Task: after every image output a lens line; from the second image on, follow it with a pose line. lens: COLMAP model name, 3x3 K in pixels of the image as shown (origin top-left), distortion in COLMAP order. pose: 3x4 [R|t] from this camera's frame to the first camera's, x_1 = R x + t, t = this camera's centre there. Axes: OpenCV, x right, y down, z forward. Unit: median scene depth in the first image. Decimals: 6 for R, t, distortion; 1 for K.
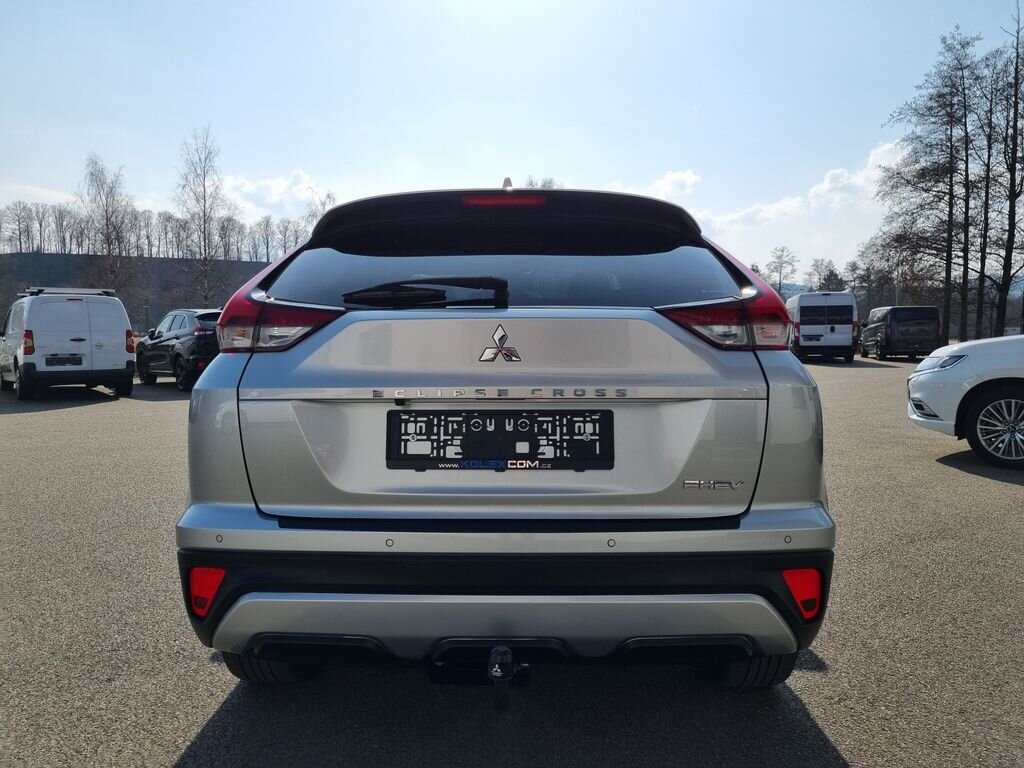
lens RADIAL K [[783.9, 0, 477.0], [0, 783.9, 387.9], [0, 0, 1]] dist [0.029546, -0.007231]
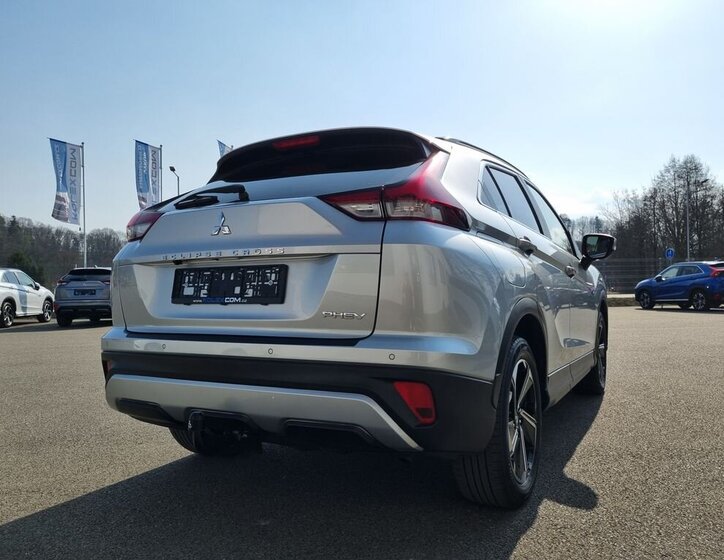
lens RADIAL K [[566.7, 0, 344.3], [0, 566.7, 283.5], [0, 0, 1]] dist [0.049772, -0.006403]
pose [[0.883788, -0.012340, -0.467725, 0.771634], [-0.023014, 0.997296, -0.069797, 0.136224], [0.467321, 0.072450, 0.881114, 0.102855]]
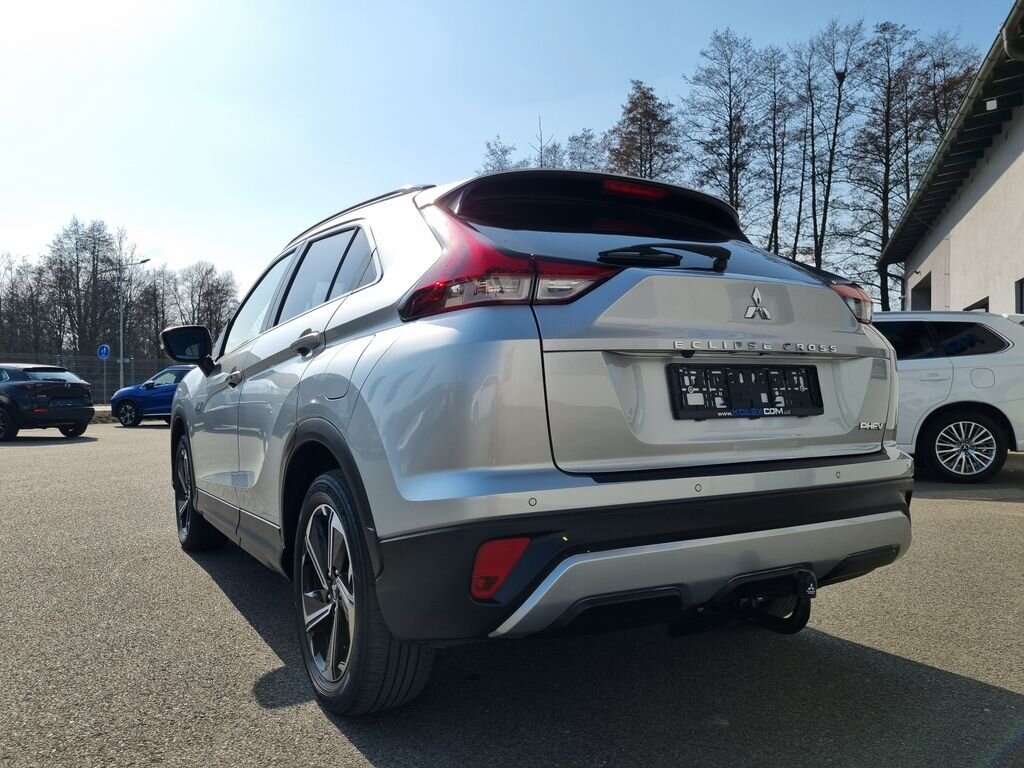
lens RADIAL K [[792.4, 0, 502.4], [0, 792.4, 385.9], [0, 0, 1]] dist [0.040663, -0.012209]
pose [[0.844150, 0.002484, 0.536102, -0.866261], [0.039882, 0.996927, -0.067418, 0.120404], [-0.534622, 0.078291, 0.841457, 0.239498]]
